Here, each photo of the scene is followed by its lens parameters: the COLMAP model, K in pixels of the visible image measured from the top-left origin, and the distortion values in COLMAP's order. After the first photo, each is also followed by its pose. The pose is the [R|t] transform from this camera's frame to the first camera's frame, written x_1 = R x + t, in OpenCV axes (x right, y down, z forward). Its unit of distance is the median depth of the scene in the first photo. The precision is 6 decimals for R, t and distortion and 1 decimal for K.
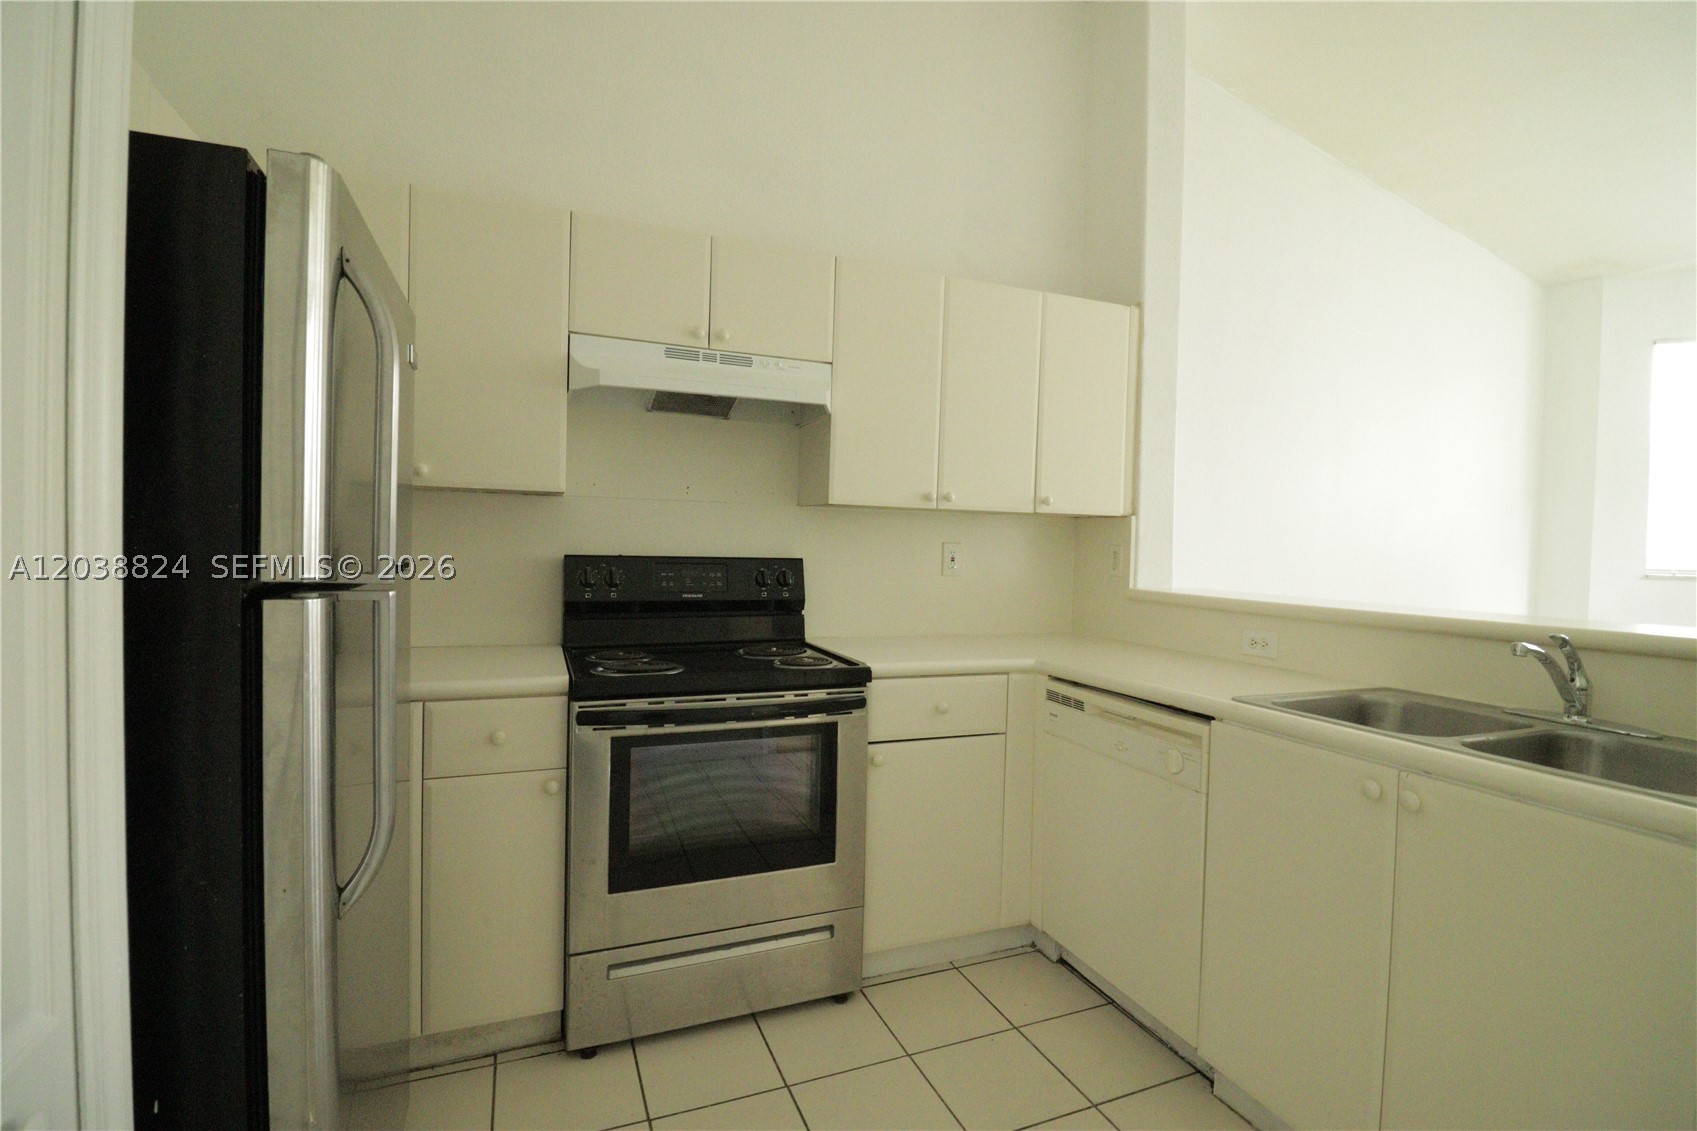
lens RADIAL K [[785.3, 0, 850.6], [0, 785.3, 561.5], [0, 0, 1]] dist [-0.015634, -0.001911]
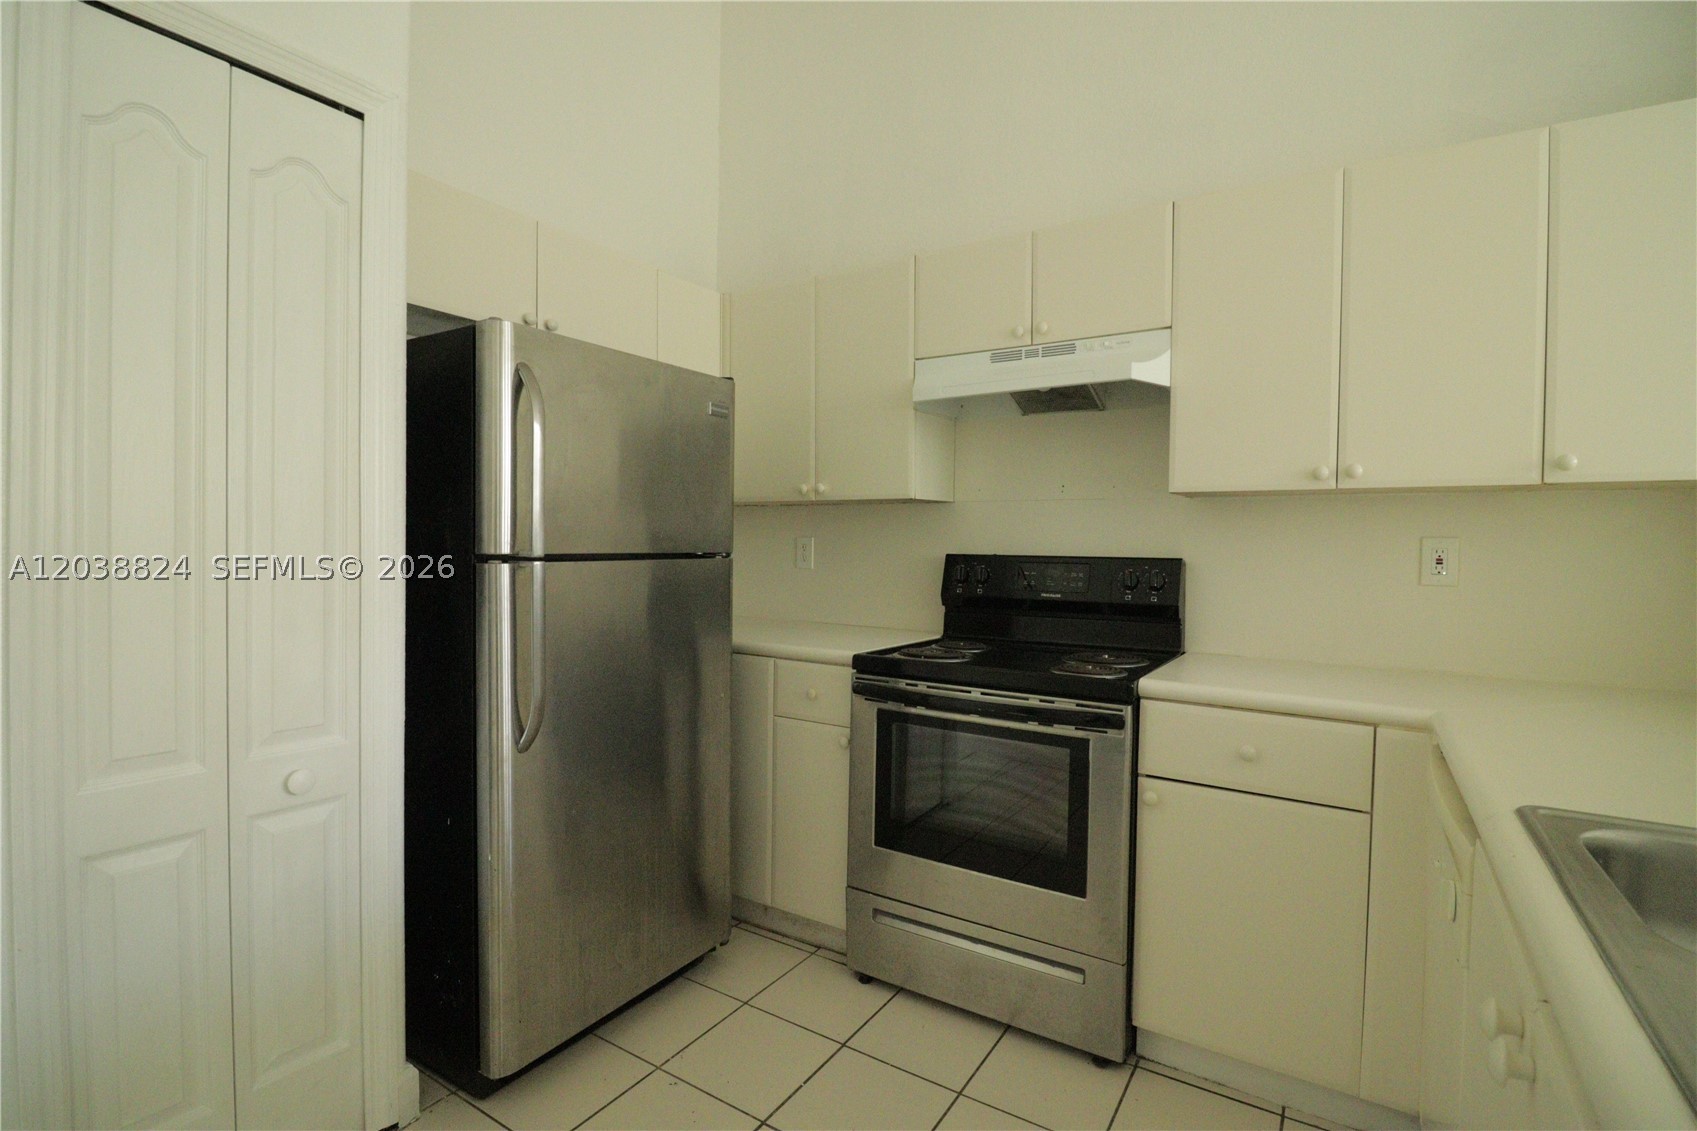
lens RADIAL K [[785.3, 0, 851.7], [0, 785.3, 561.6], [0, 0, 1]] dist [-0.015634, -0.001911]
pose [[0.573272, 0.001462, -0.819364, 0.513867], [-0.018569, 0.999765, -0.011208, 0.018823], [0.819155, 0.021640, 0.573164, 0.255742]]
